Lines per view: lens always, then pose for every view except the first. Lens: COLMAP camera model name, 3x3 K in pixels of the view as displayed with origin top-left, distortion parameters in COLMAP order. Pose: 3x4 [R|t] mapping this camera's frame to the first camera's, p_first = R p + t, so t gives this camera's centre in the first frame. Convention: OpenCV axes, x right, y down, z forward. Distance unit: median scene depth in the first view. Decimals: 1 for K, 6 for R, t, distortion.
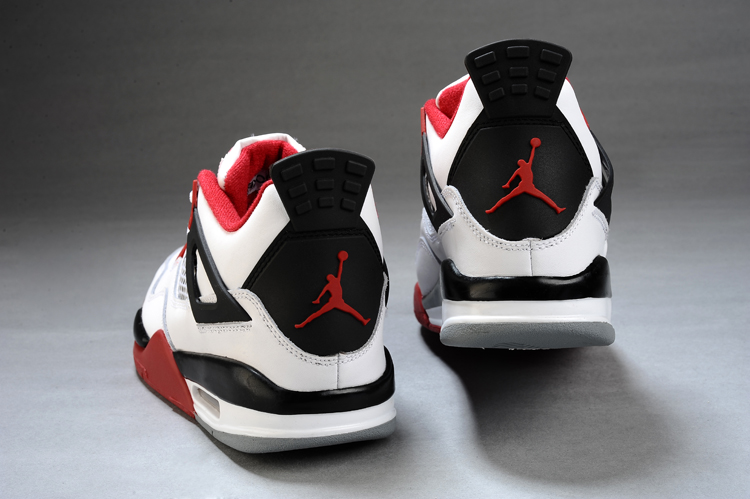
lens RADIAL K [[1286.8, 0, 375.0], [0, 1286.8, 249.5], [0, 0, 1]] dist [-0.003331, -0.007224]
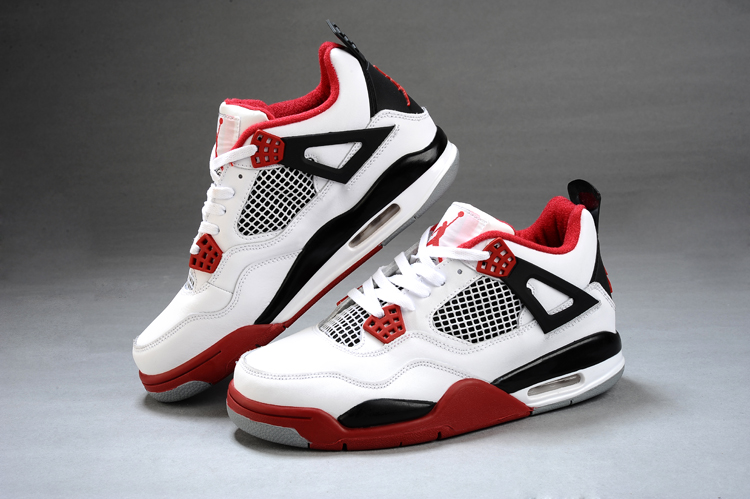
lens RADIAL K [[1286.8, 0, 375.0], [0, 1286.8, 249.5], [0, 0, 1]] dist [-0.003331, -0.007224]
pose [[0.999891, -0.005544, 0.013679, 0.050134], [0.005586, 0.999980, -0.003051, -0.032575], [-0.013662, 0.003127, 0.999902, -0.255985]]
